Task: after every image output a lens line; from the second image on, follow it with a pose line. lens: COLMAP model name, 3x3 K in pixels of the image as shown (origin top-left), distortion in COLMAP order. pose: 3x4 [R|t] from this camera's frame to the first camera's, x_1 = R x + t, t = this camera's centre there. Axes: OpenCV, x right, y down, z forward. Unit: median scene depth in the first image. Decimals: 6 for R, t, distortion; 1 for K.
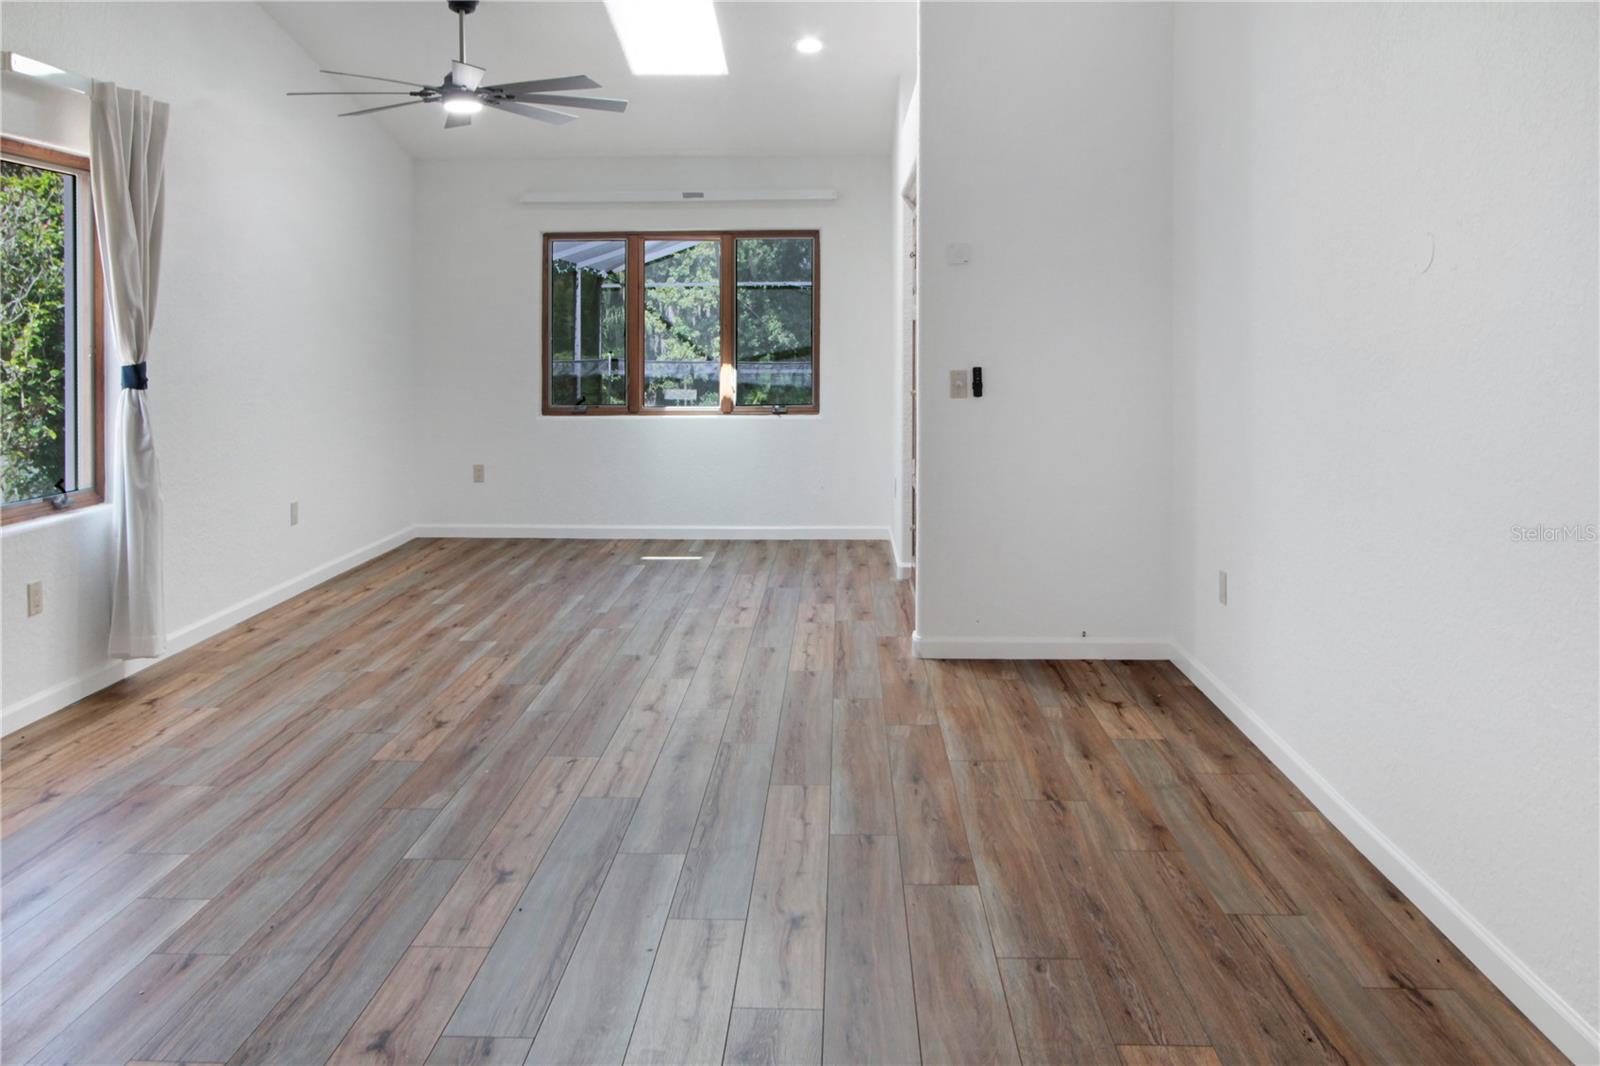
lens RADIAL K [[1247.7, 0, 768.3], [0, 1247.7, 352.9], [0, 0, 1]] dist [0.003032, 0.003929]
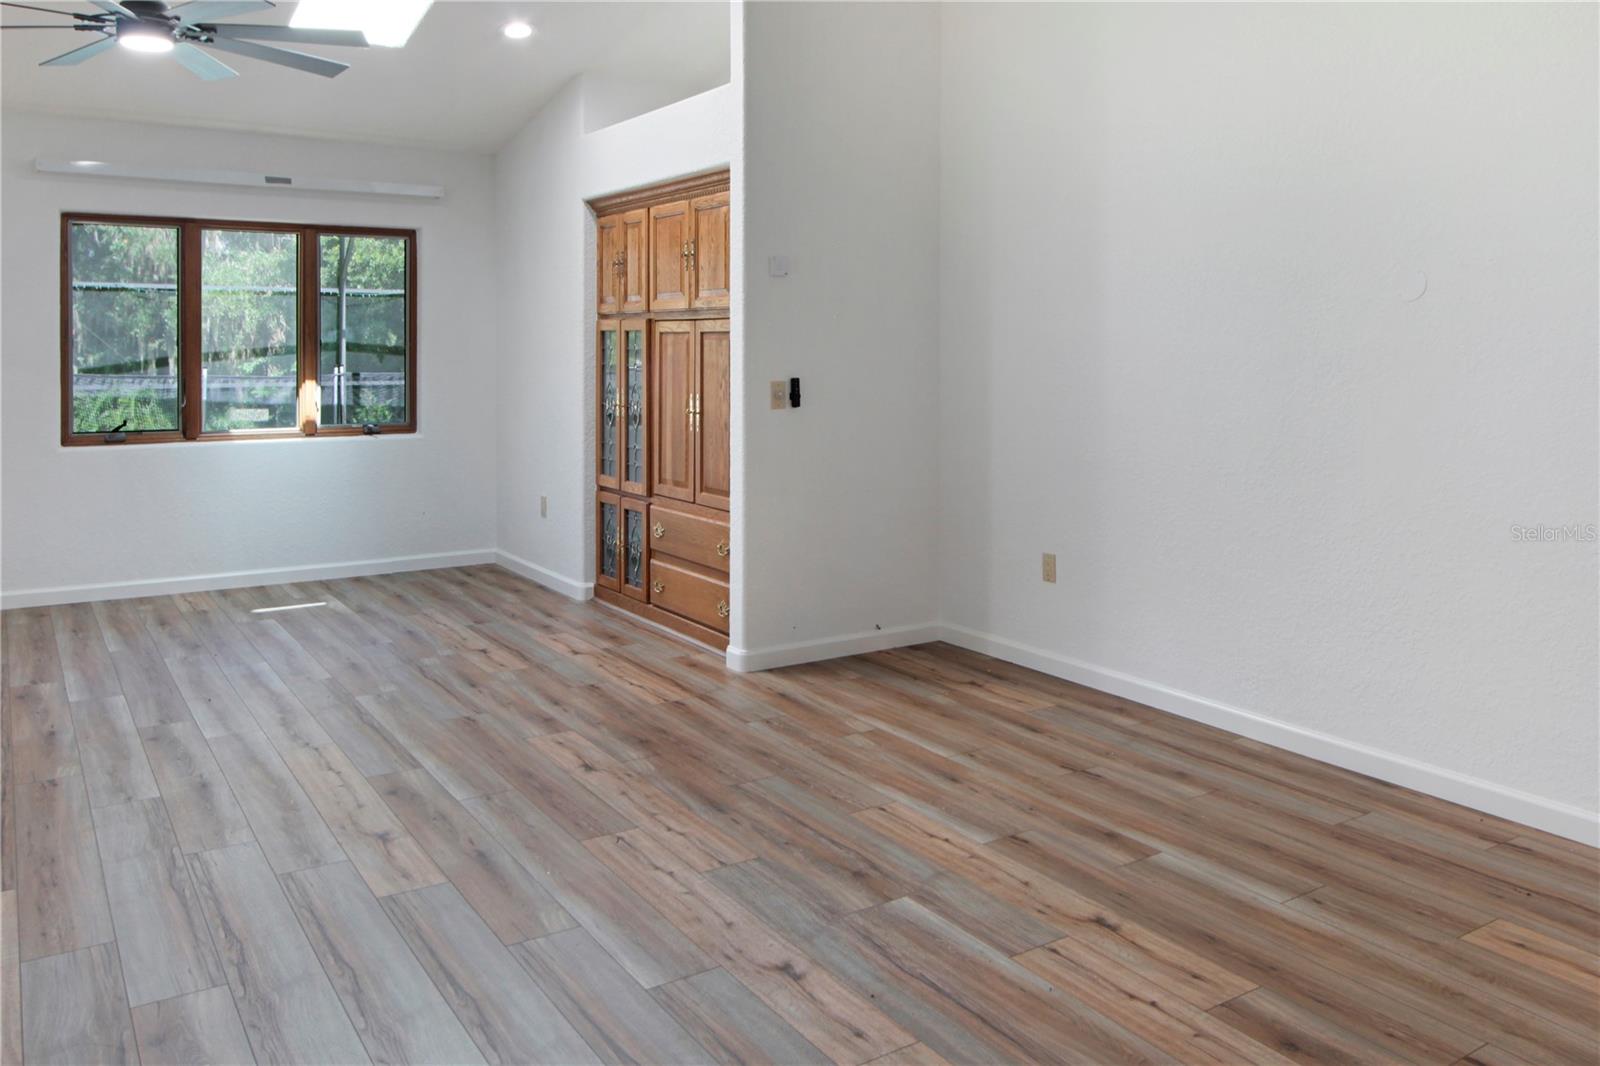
lens RADIAL K [[1247.7, 0, 768.3], [0, 1247.7, 352.9], [0, 0, 1]] dist [0.003032, 0.003929]
pose [[0.816569, 0.002589, 0.577242, -0.581148], [0.003264, 0.999953, -0.009103, -0.000191], [-0.577238, 0.009317, 0.816523, 0.240742]]
